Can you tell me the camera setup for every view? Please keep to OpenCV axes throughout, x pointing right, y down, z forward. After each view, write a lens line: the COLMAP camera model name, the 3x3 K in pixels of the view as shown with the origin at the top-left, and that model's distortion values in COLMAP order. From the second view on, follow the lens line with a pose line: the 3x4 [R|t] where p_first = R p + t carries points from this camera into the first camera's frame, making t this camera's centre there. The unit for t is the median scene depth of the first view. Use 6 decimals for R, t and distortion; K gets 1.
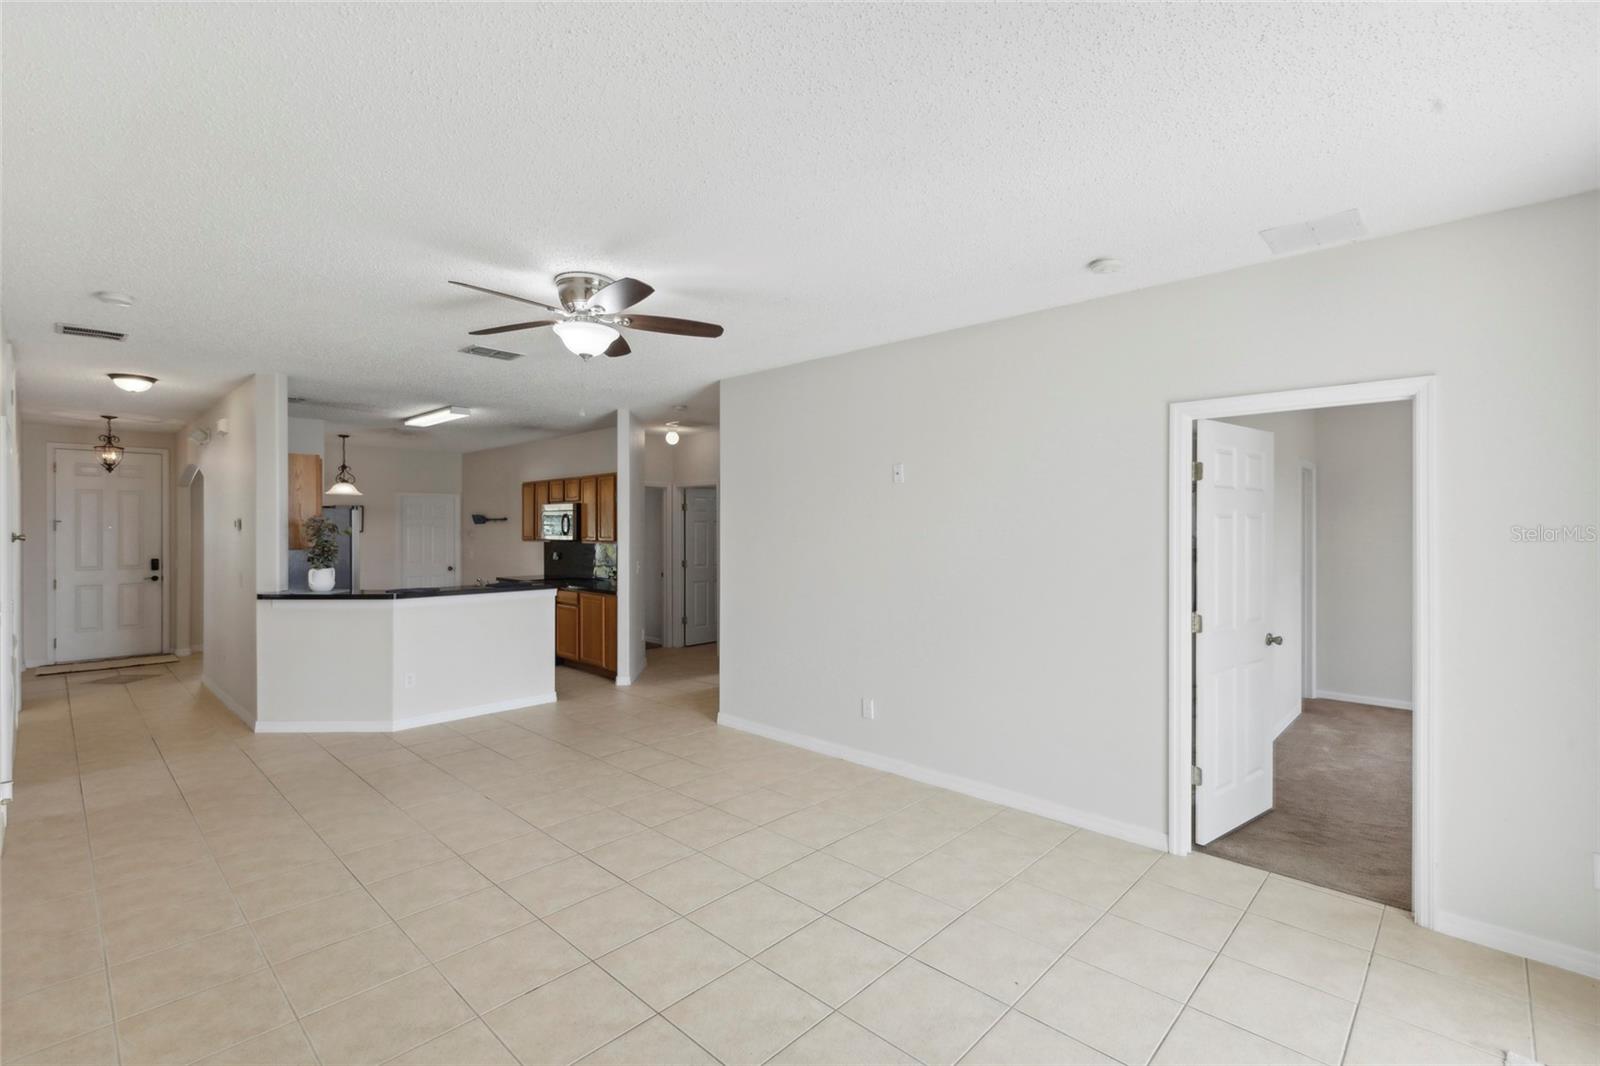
lens RADIAL K [[721.3, 0, 791.1], [0, 721.3, 532.2], [0, 0, 1]] dist [-0.000893, -0.001649]
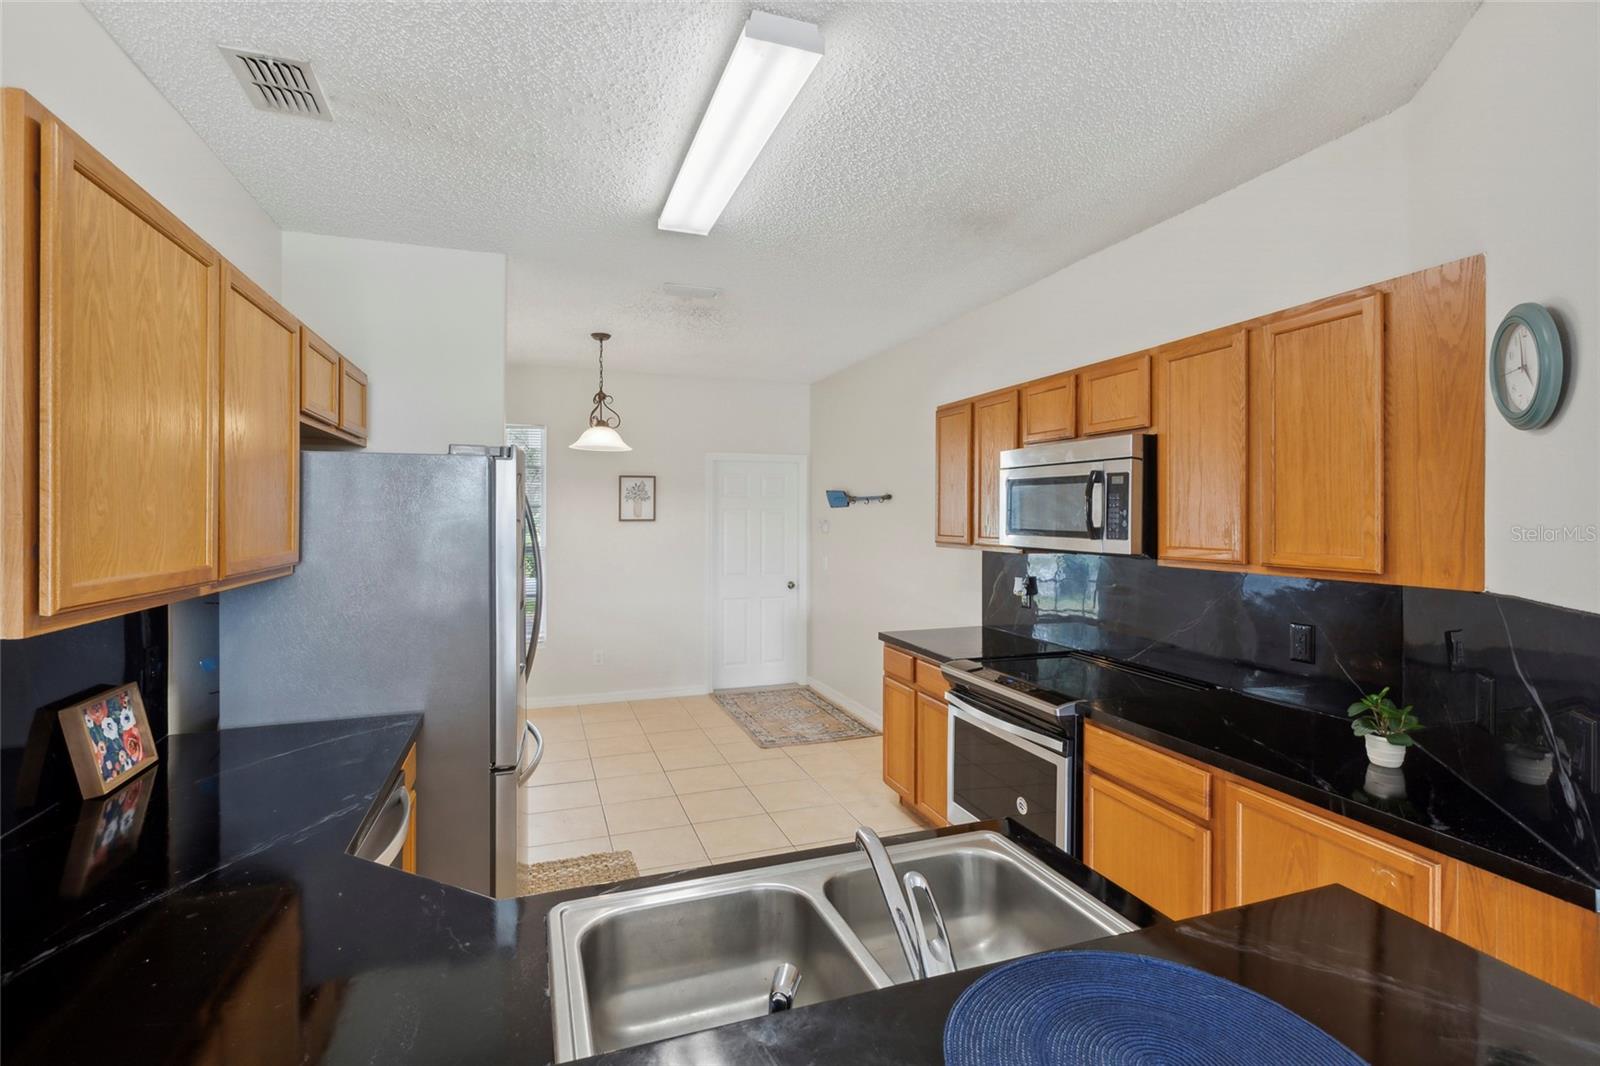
lens RADIAL K [[721.3, 0, 787.7], [0, 721.3, 515.9], [0, 0, 1]] dist [-0.000893, -0.001649]
pose [[0.892684, 0.003169, -0.450671, -0.288364], [-0.004936, 0.999984, -0.002744, -0.004005], [0.450655, 0.004674, 0.892686, 0.646223]]
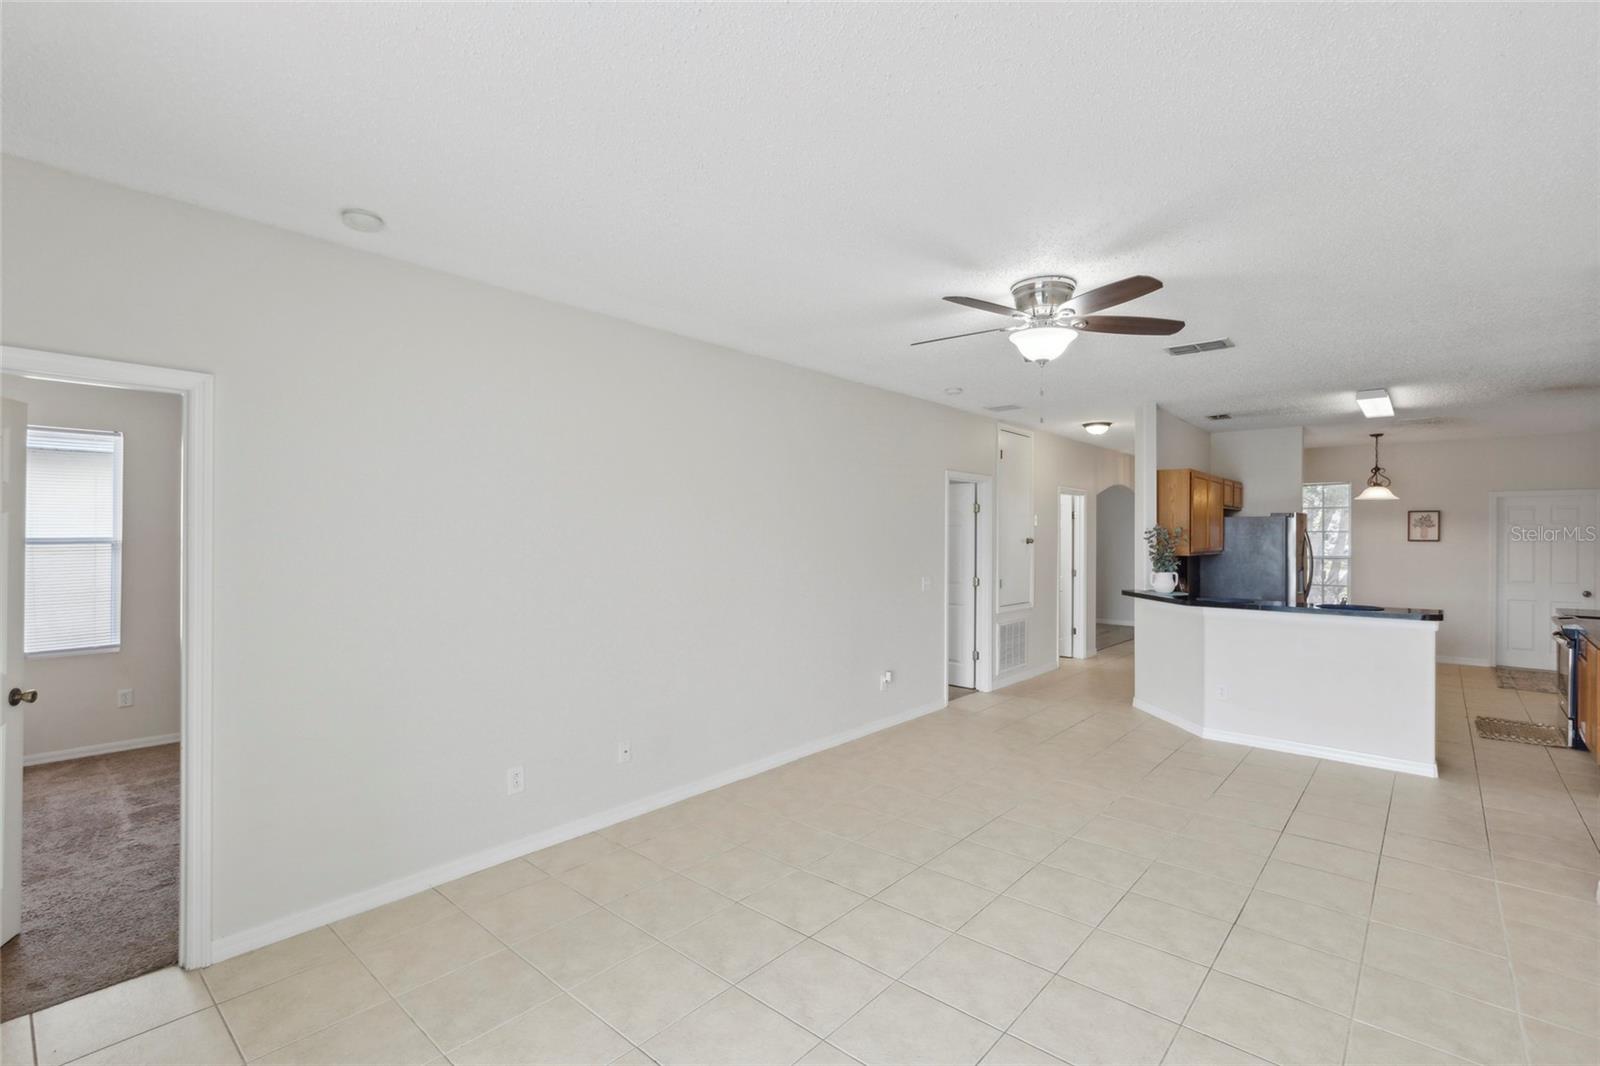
lens RADIAL K [[721.3, 0, 795.8], [0, 721.3, 536.9], [0, 0, 1]] dist [-0.000893, -0.001649]
pose [[0.033411, 0.004084, -0.999433, 0.283290], [-0.009172, 0.999951, 0.003779, -0.001988], [0.999400, 0.009040, 0.033447, 0.258490]]
